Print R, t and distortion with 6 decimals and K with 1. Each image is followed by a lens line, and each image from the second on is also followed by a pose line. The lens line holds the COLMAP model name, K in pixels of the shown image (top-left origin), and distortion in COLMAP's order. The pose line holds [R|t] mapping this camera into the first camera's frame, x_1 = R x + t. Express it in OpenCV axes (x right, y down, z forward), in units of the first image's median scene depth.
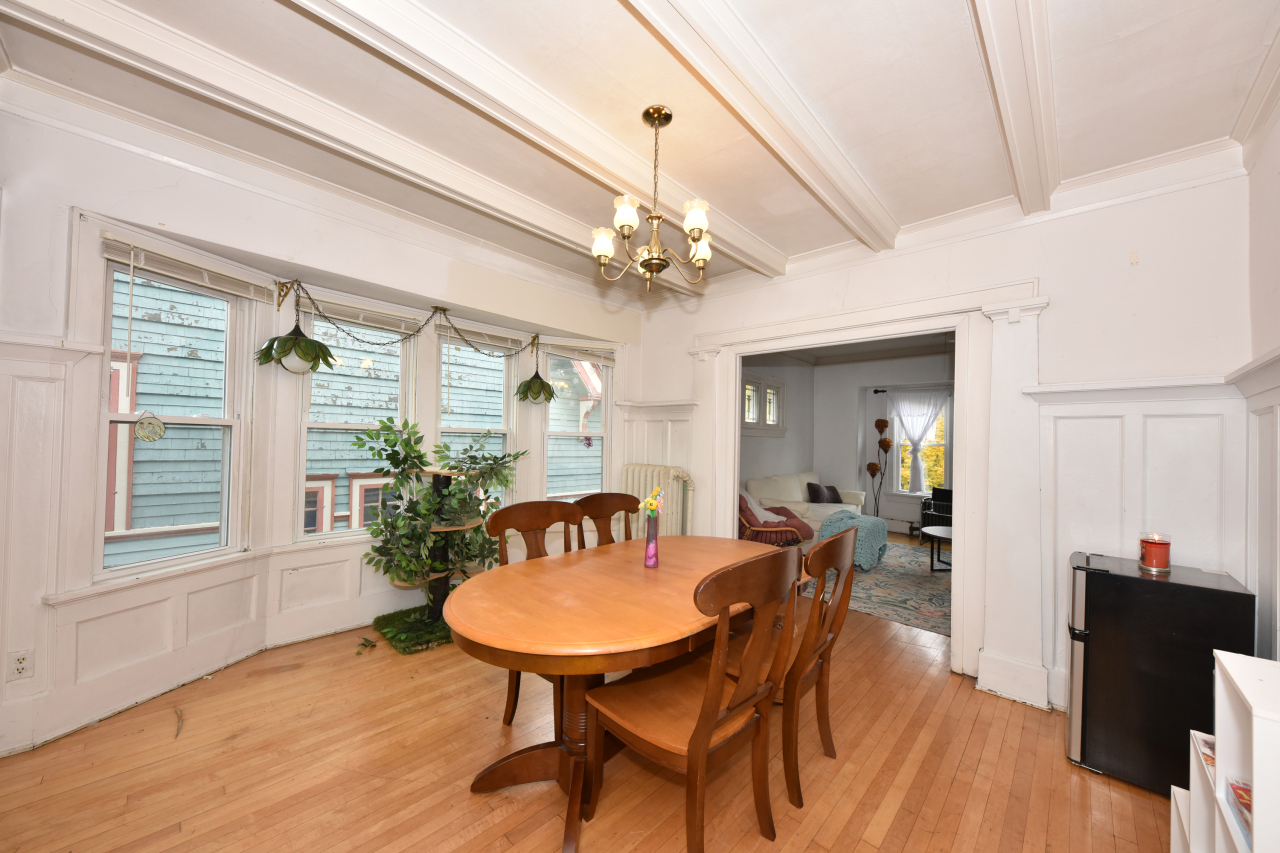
lens RADIAL K [[450.3, 0, 640.9], [0, 450.3, 434.4], [0, 0, 1]] dist [0.013053, -0.003192]
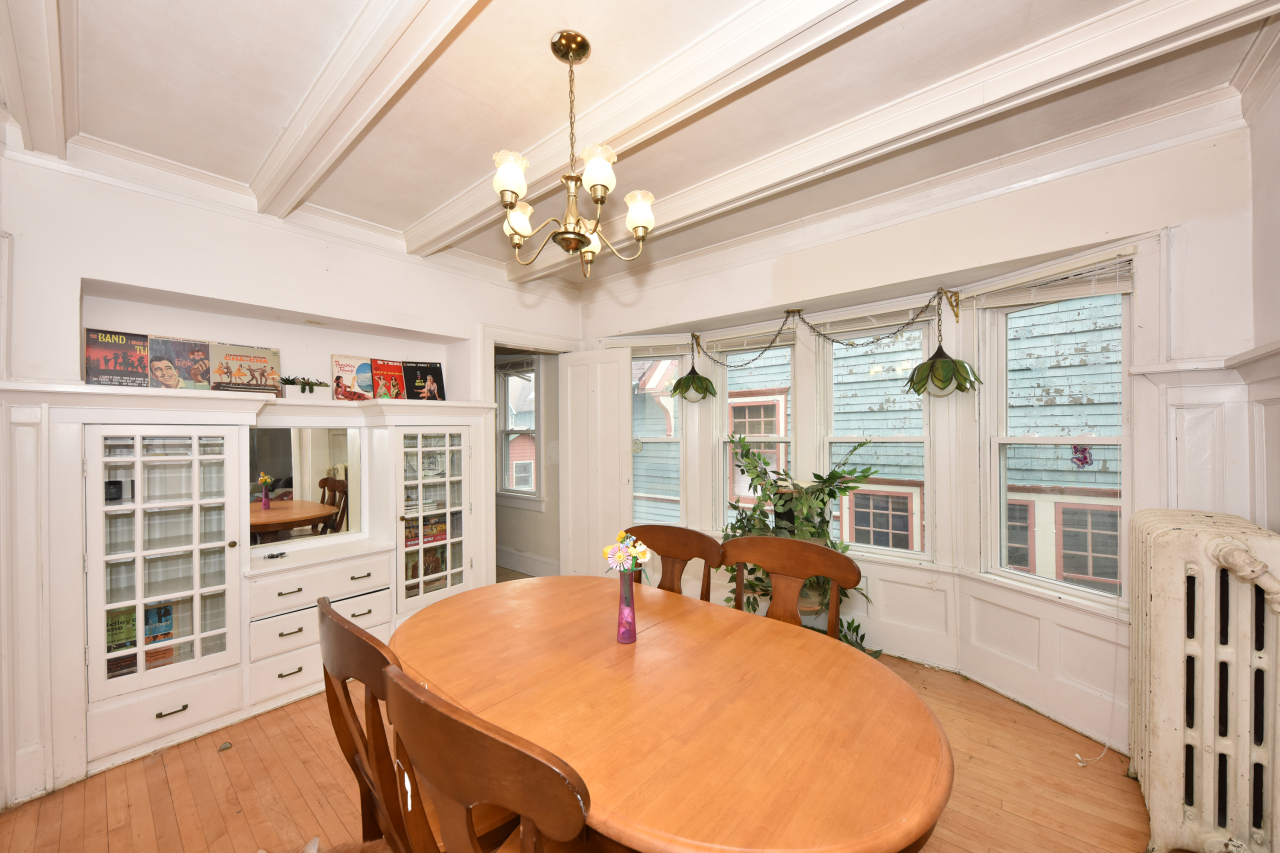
lens RADIAL K [[462.8, 0, 641.8], [0, 462.8, 433.7], [0, 0, 1]] dist [0.015195, -0.007111]
pose [[0.073121, -0.026696, -0.996966, 0.528114], [0.029625, 0.999259, -0.024585, -0.012796], [0.996883, -0.027738, 0.073858, 0.671732]]
